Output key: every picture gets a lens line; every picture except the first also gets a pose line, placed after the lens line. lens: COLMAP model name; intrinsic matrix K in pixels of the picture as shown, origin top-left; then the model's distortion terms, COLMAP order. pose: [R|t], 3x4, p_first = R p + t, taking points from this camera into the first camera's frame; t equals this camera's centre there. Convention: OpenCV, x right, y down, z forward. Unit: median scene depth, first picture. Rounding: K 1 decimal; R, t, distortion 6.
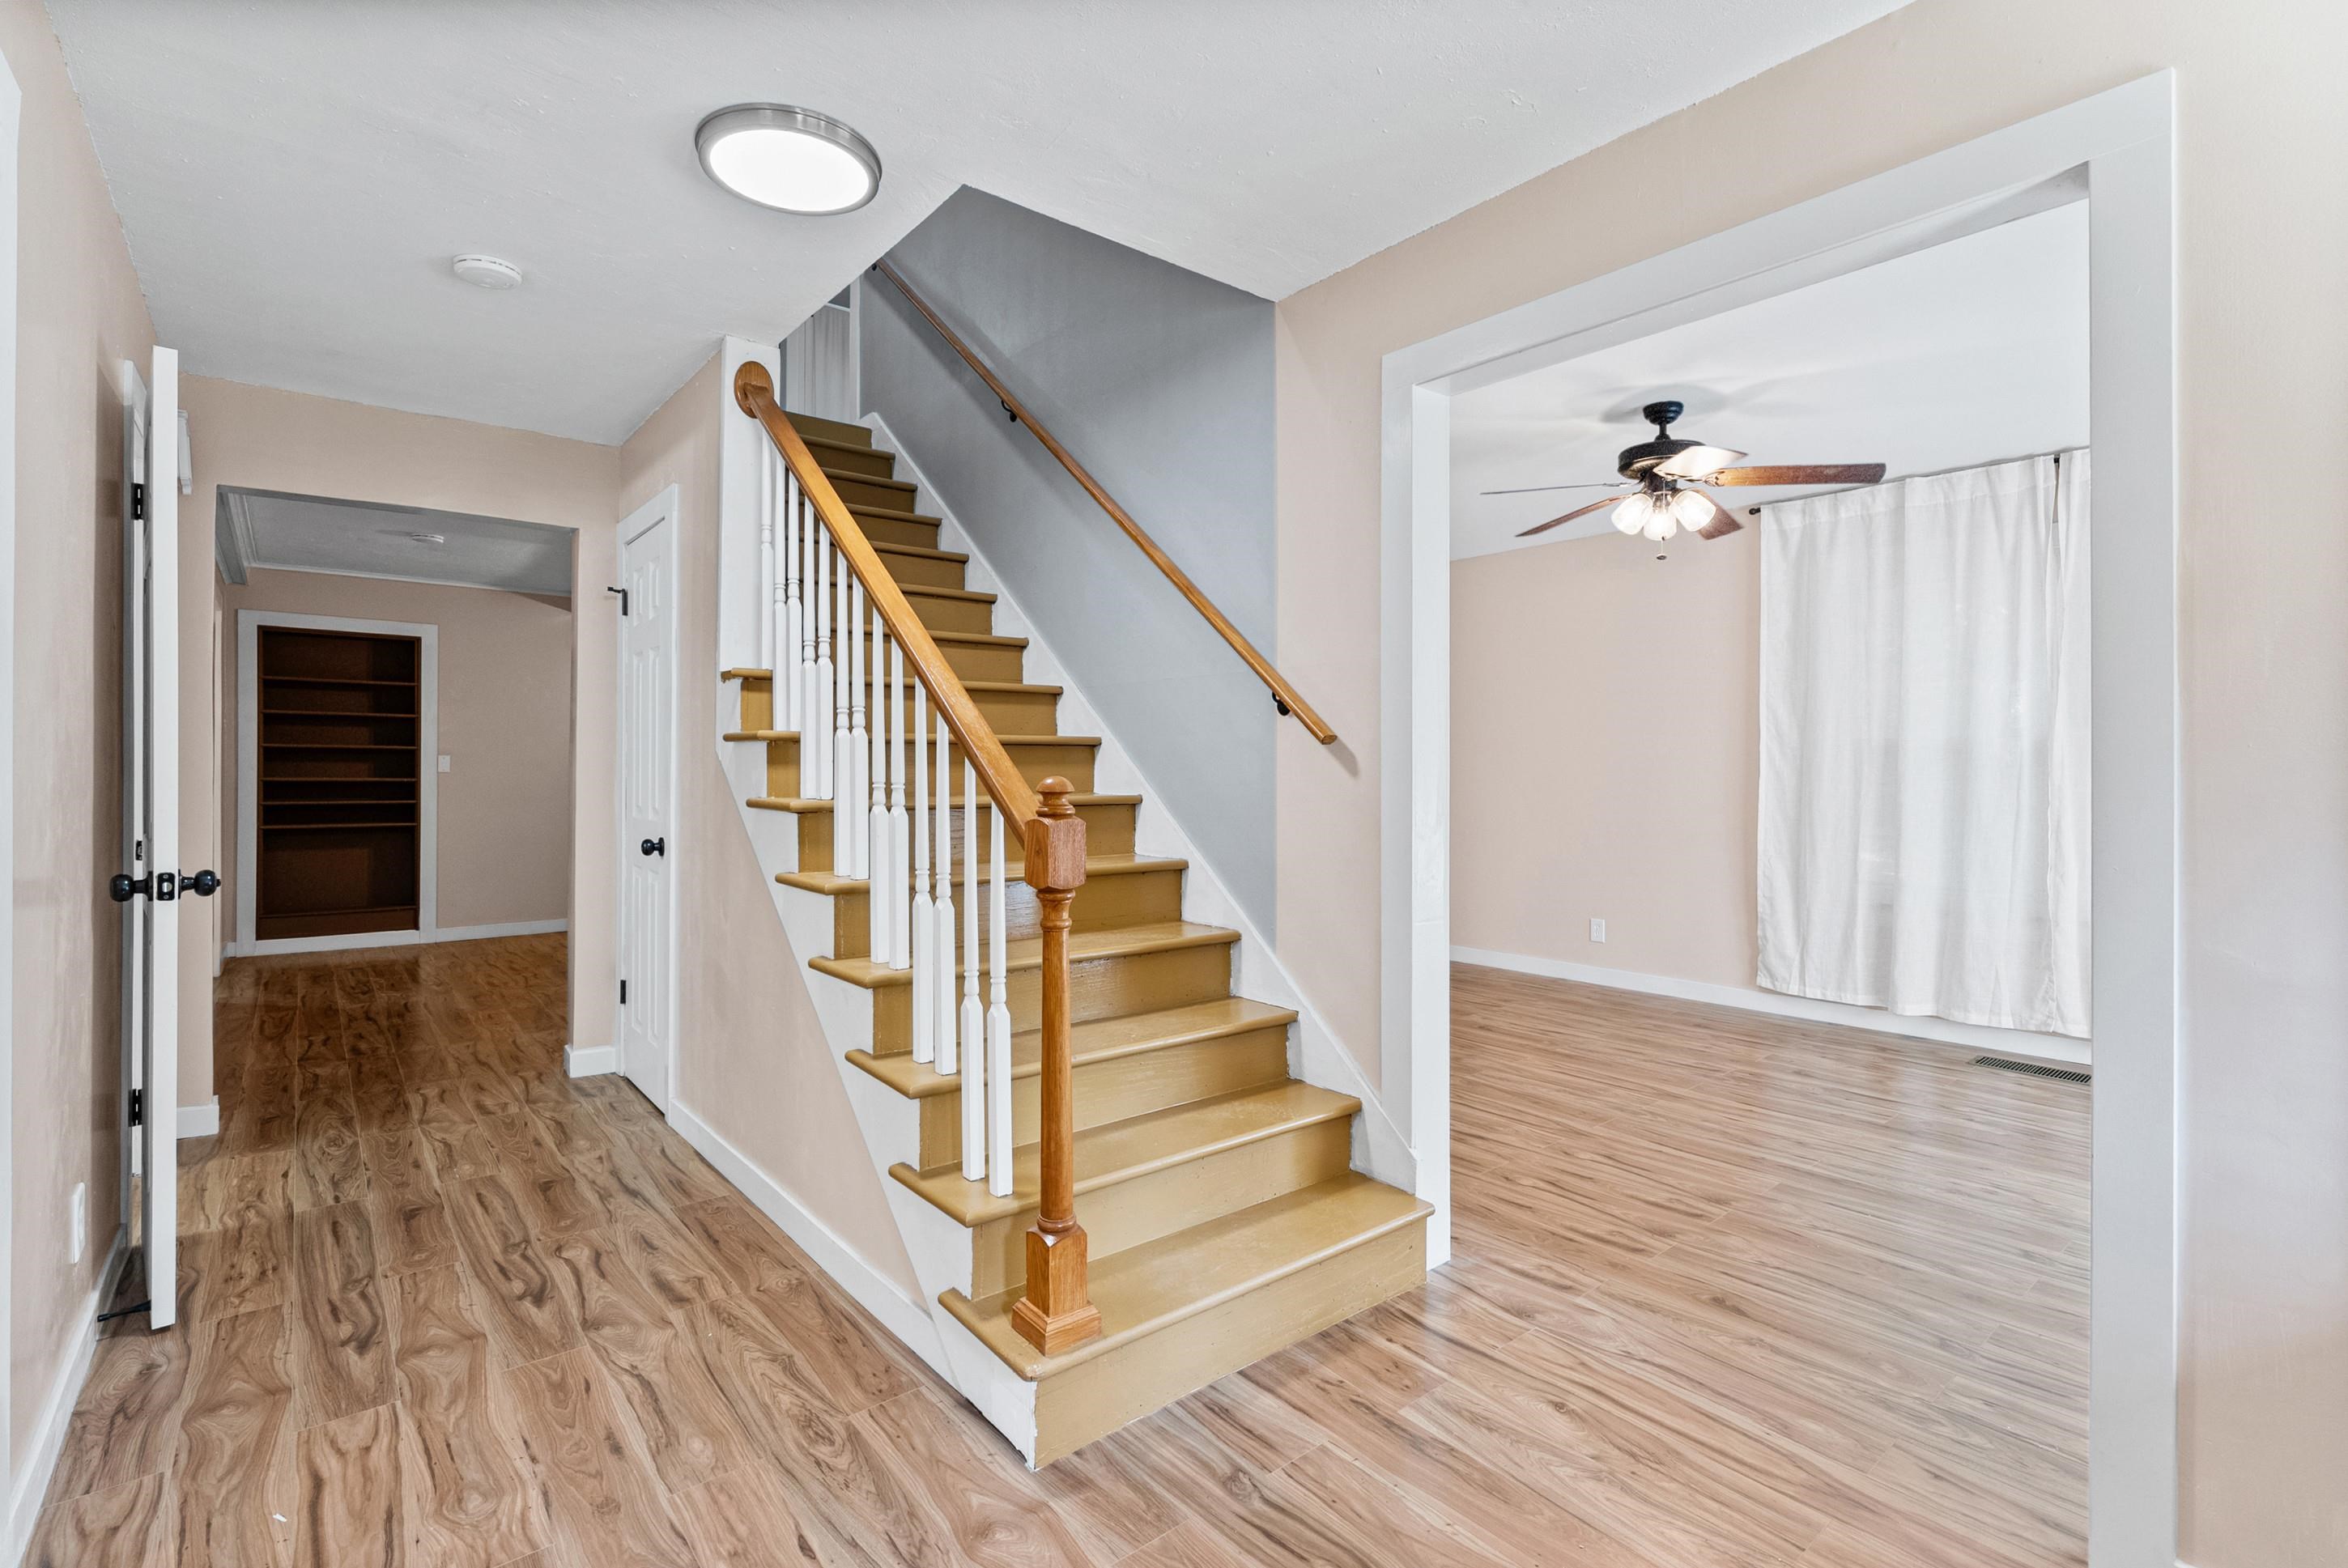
lens RADIAL K [[1068.1, 0, 1164.2], [0, 1068.1, 774.5], [0, 0, 1]] dist [0.001343, 0.000070]
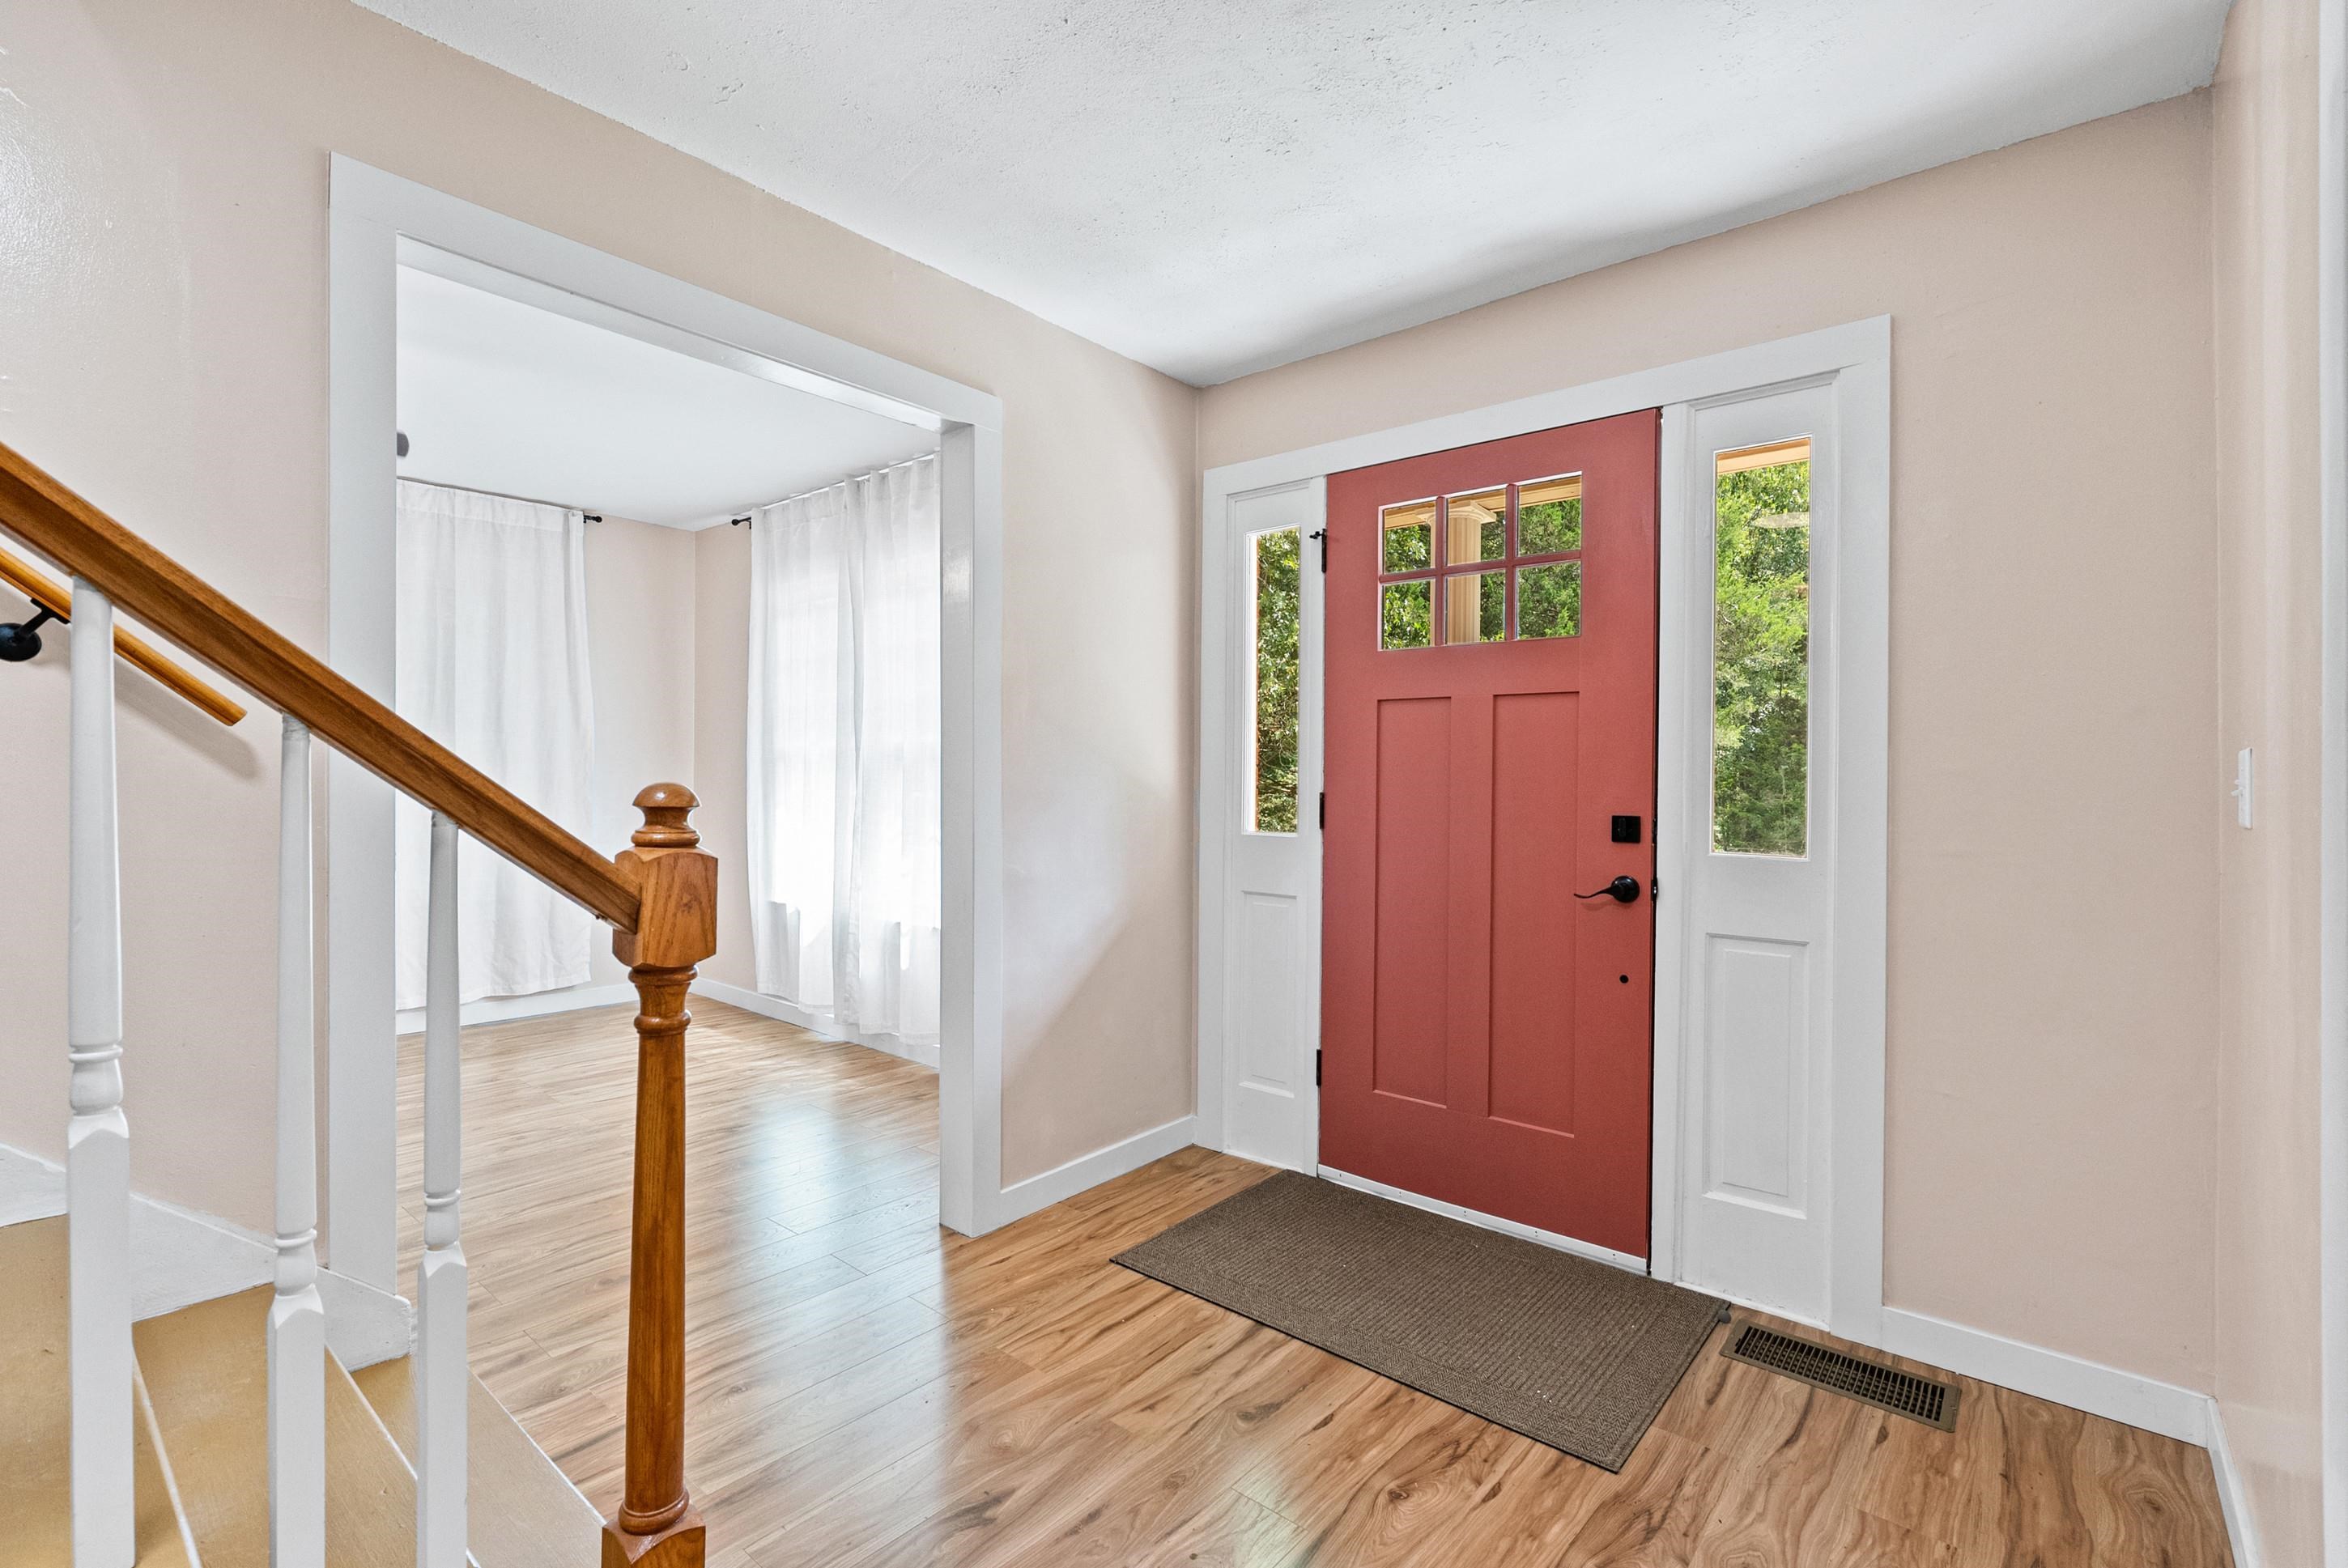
lens RADIAL K [[1068.1, 0, 1164.9], [0, 1068.1, 783.4], [0, 0, 1]] dist [0.001343, 0.000070]
pose [[-0.174099, -0.008358, 0.984693, -0.551391], [-0.000705, 0.999965, 0.008363, -0.001114], [-0.984728, 0.000762, -0.174099, 0.599905]]
